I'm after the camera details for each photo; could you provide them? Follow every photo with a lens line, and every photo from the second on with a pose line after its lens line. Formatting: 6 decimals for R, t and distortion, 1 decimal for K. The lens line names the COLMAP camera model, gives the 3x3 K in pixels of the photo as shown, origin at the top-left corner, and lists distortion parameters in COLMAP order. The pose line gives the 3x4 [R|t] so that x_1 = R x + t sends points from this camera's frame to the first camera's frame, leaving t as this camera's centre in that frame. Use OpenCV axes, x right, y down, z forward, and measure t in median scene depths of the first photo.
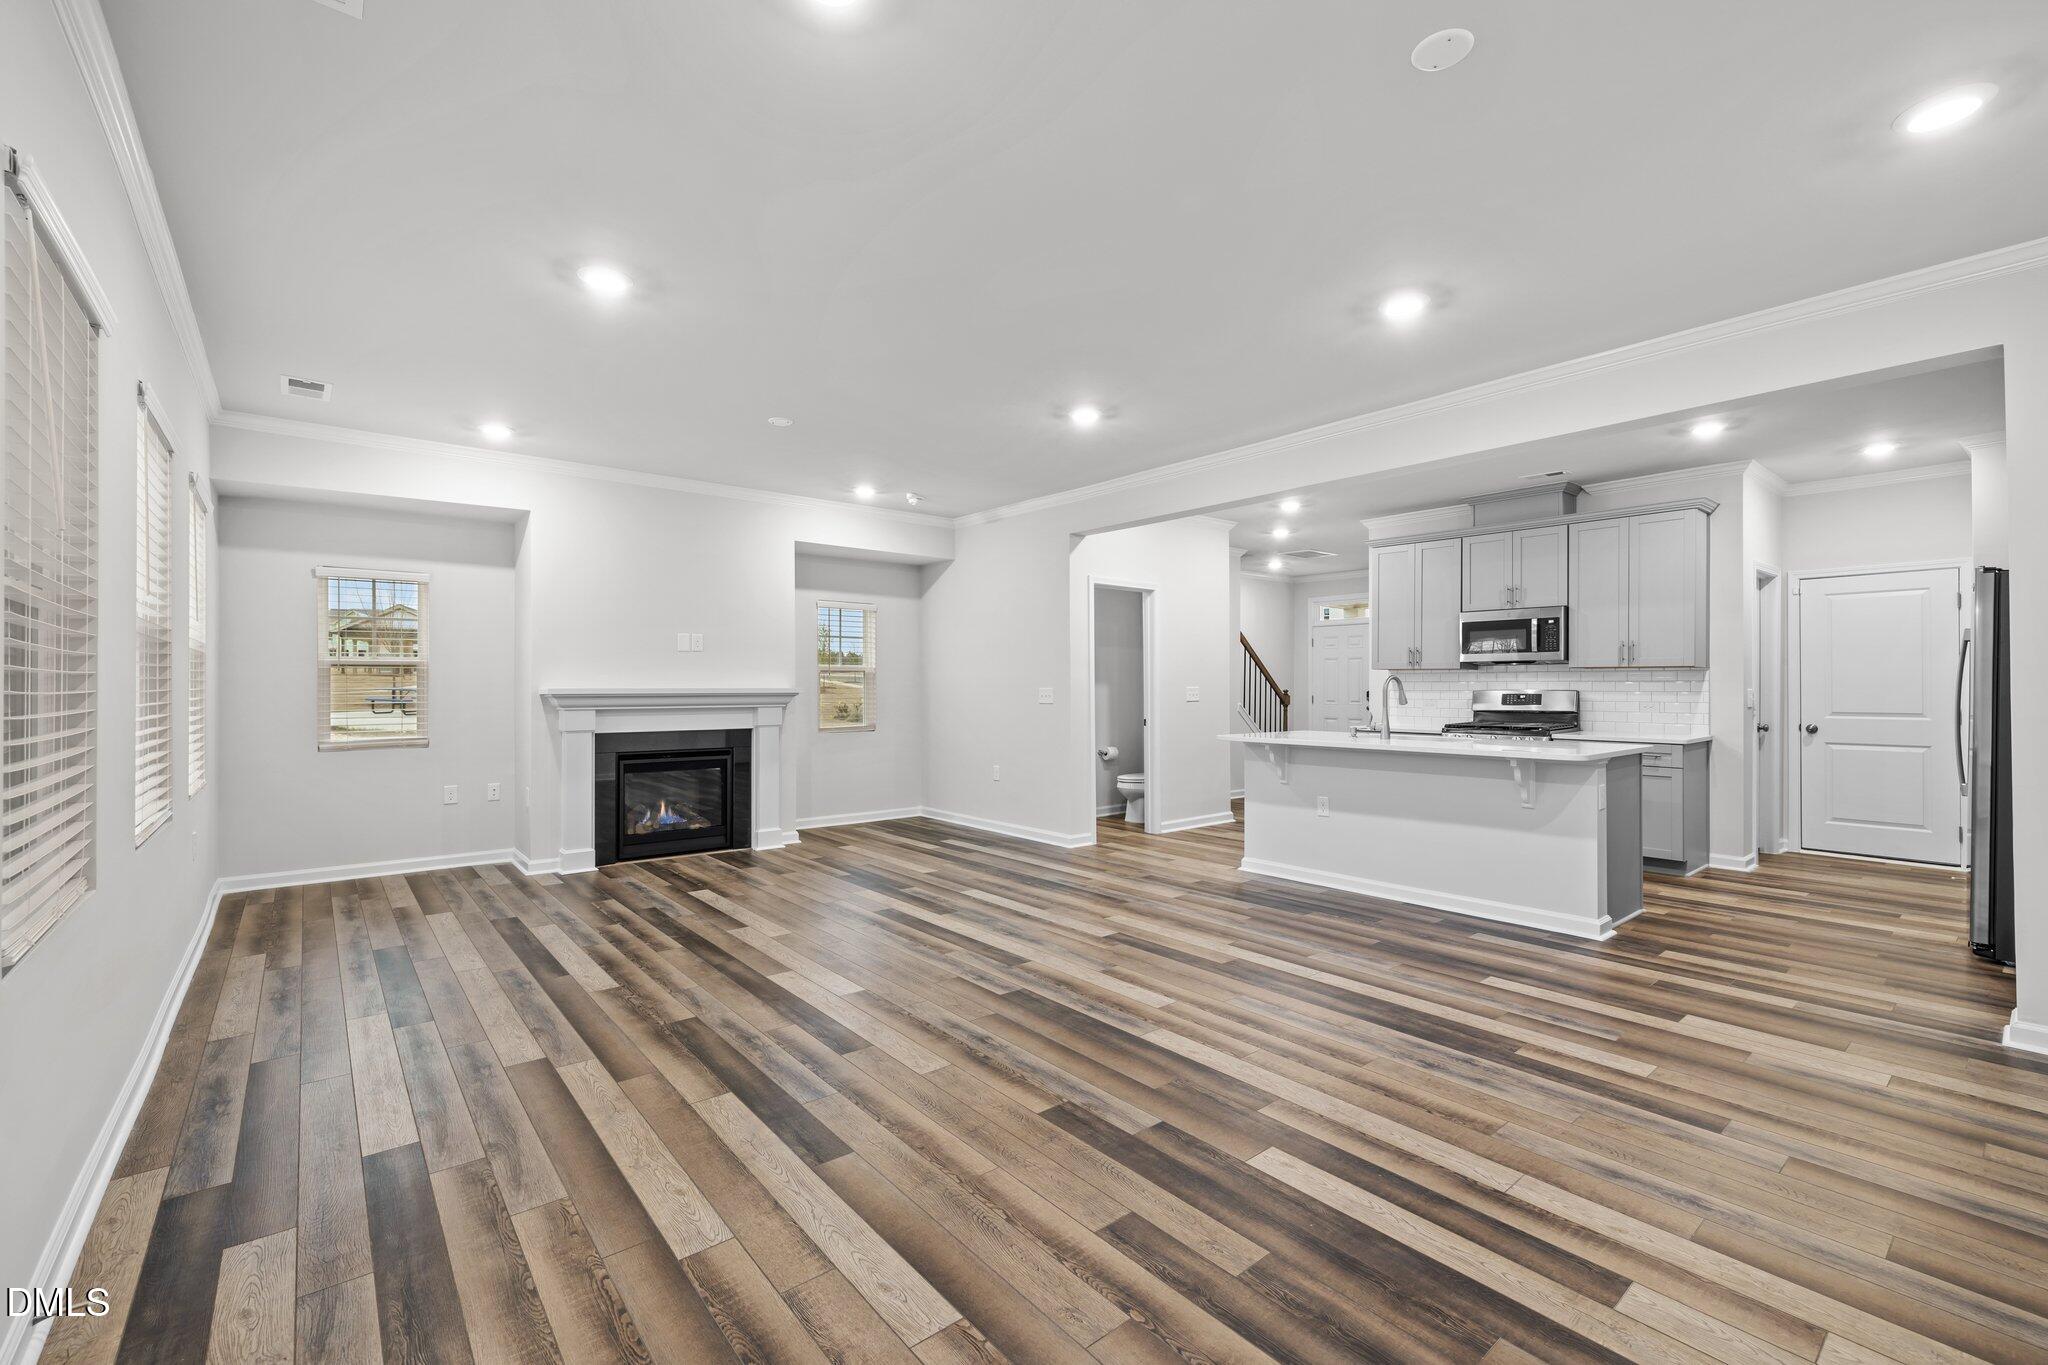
lens RADIAL K [[866.5, 0, 1022.9], [0, 866.5, 687.4], [0, 0, 1]] dist [0.001752, 0.000164]
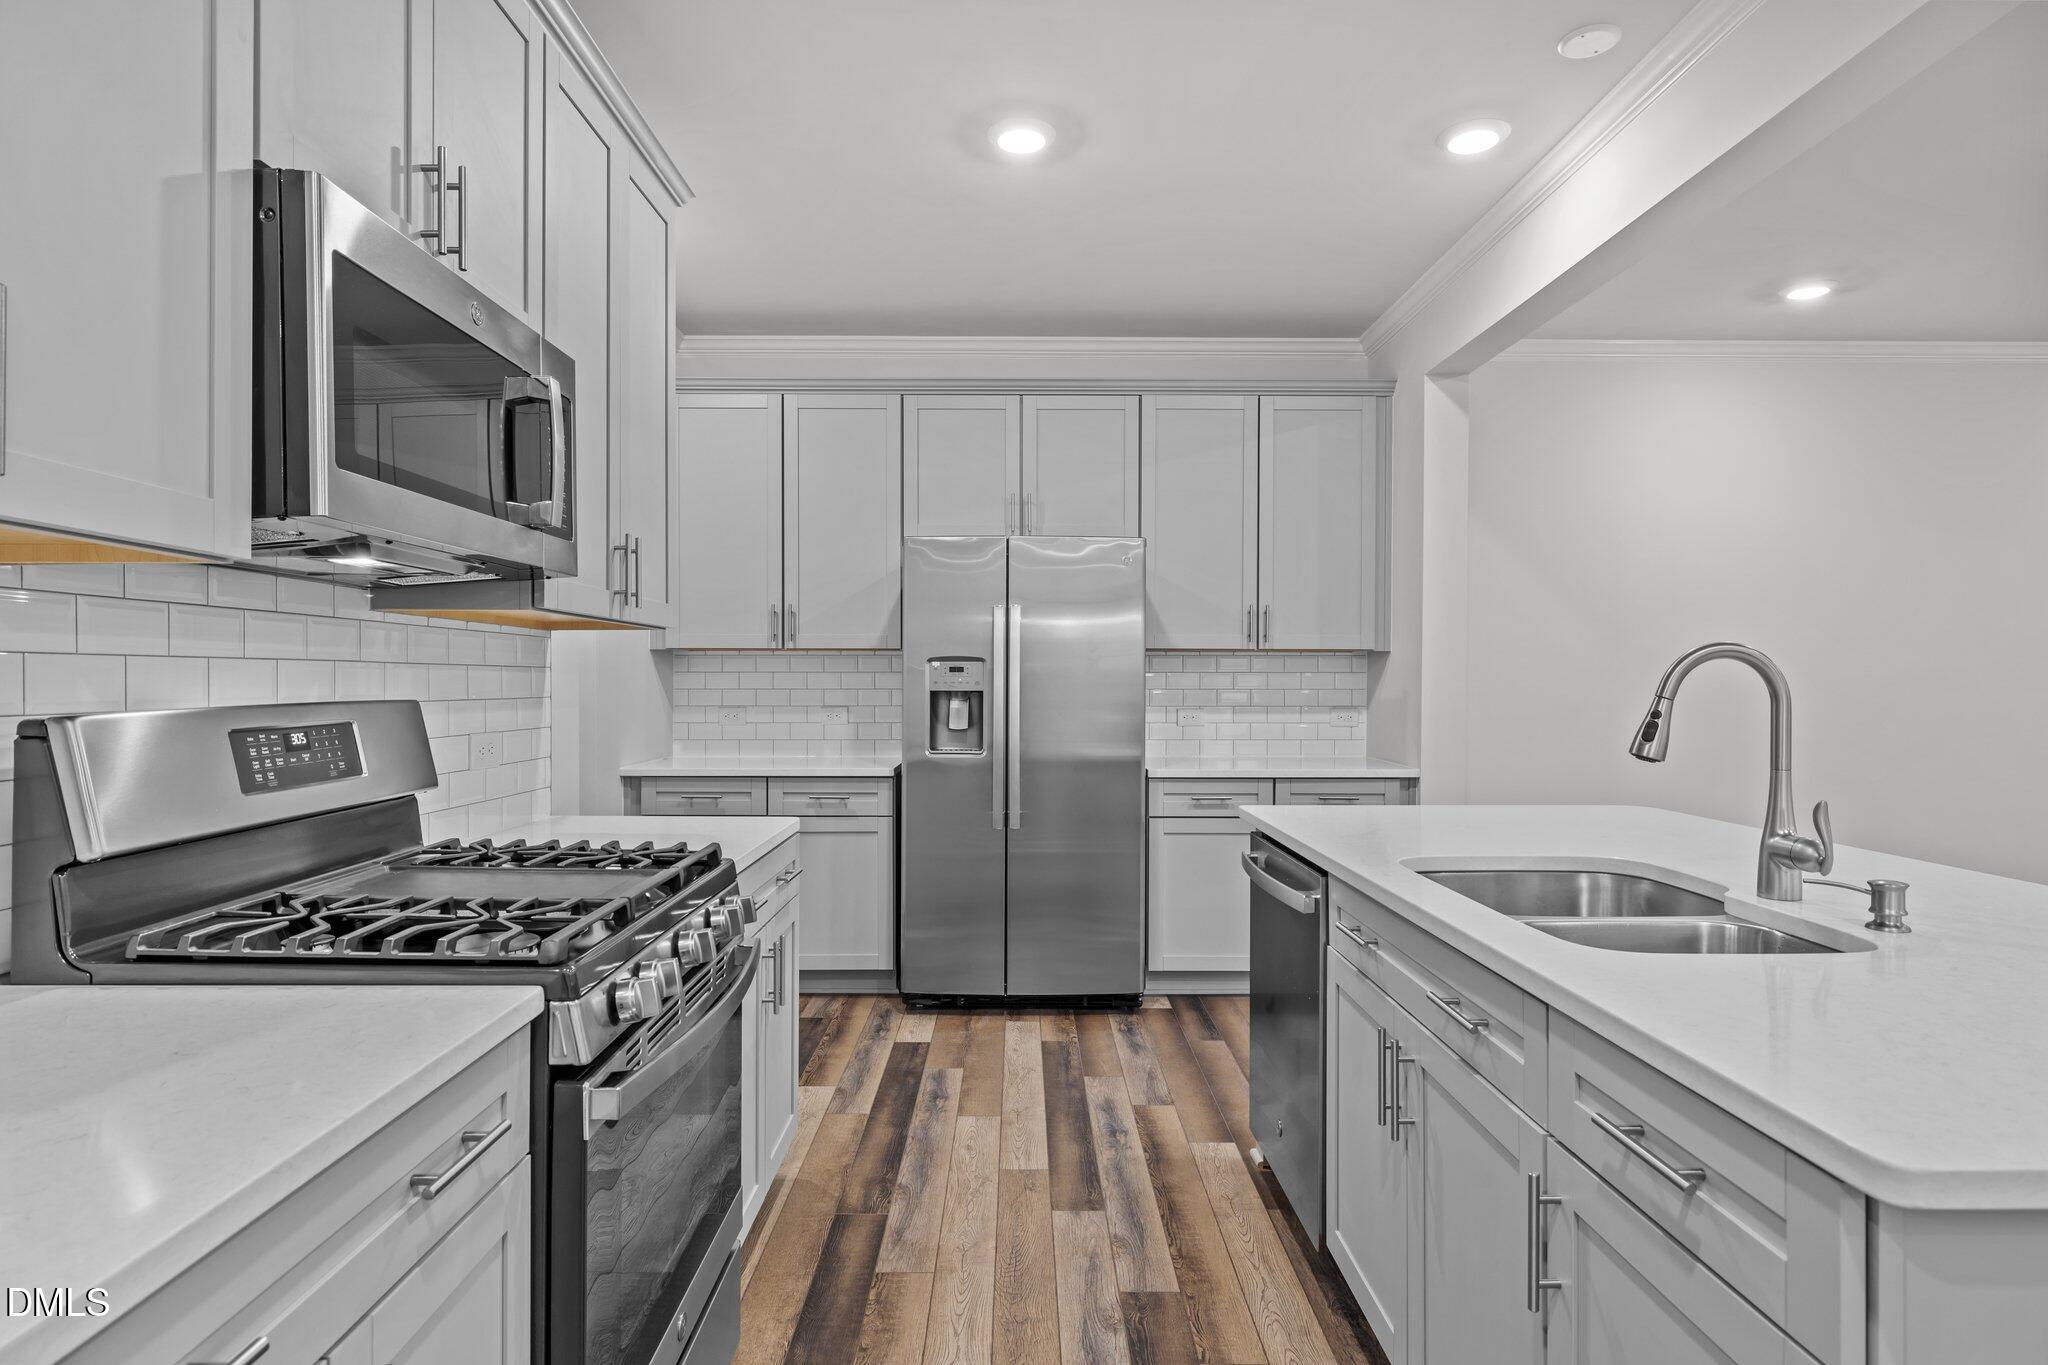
lens RADIAL K [[1098.2, 0, 1024.0], [0, 1098.2, 682.5], [0, 0, 1]] dist [0.001899, 0.000000]
pose [[-0.775435, -0.002318, 0.631424, 0.434552], [-0.001268, 0.999997, 0.002114, -0.003256], [-0.631426, 0.000839, -0.775435, 1.563940]]
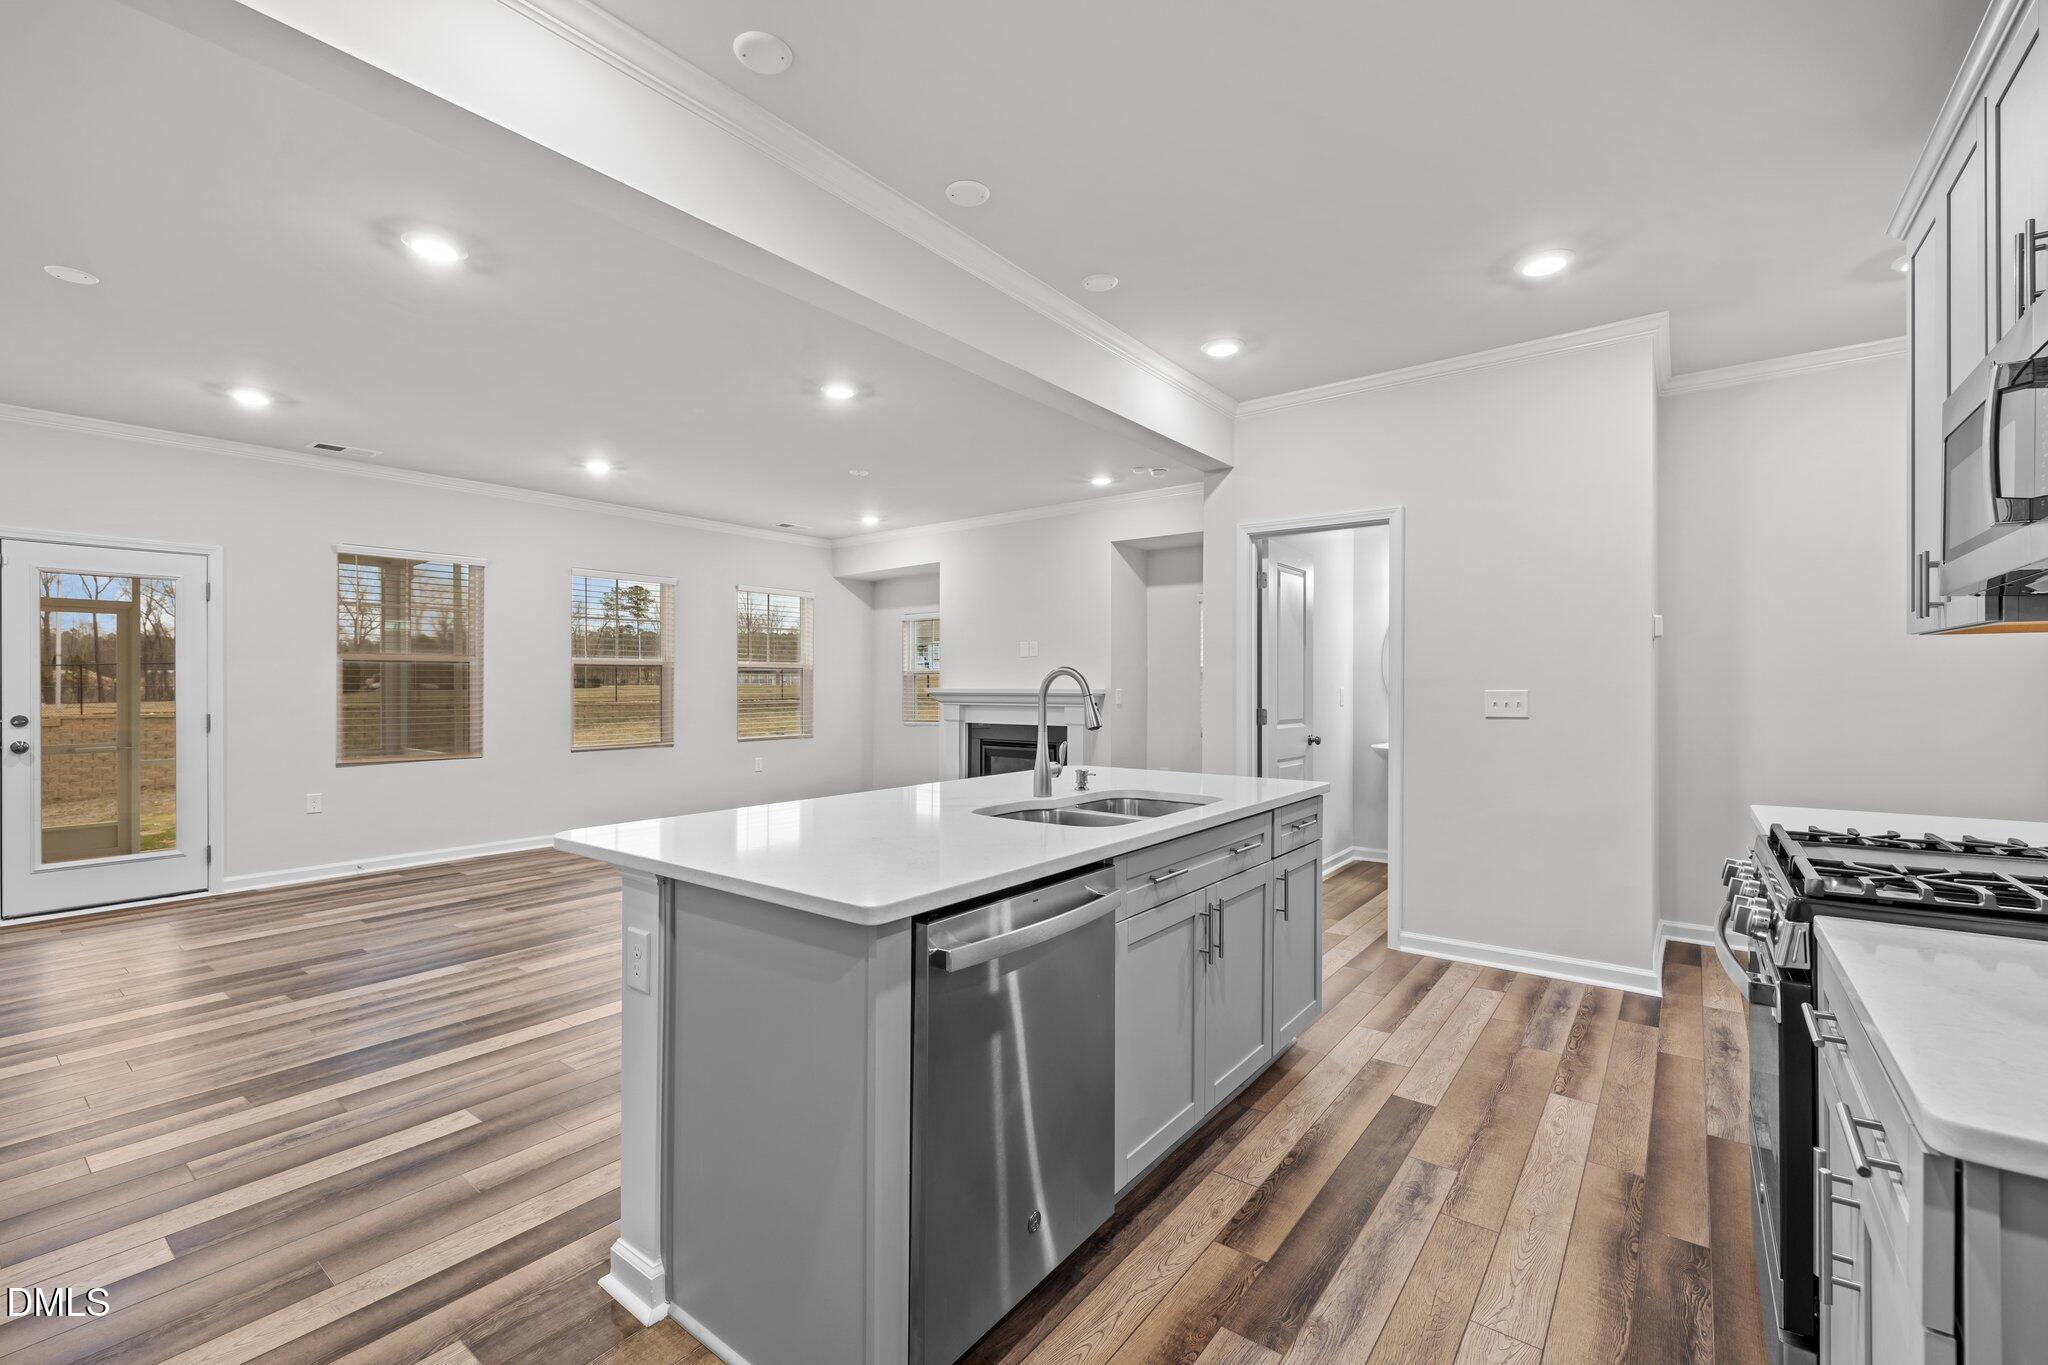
lens RADIAL K [[866.5, 0, 1022.9], [0, 866.5, 687.4], [0, 0, 1]] dist [0.001752, 0.000164]
pose [[0.221199, 0.002100, -0.975227, 1.014323], [-0.000594, 0.999998, 0.002018, -0.004254], [0.975229, 0.000133, 0.221199, 0.992366]]
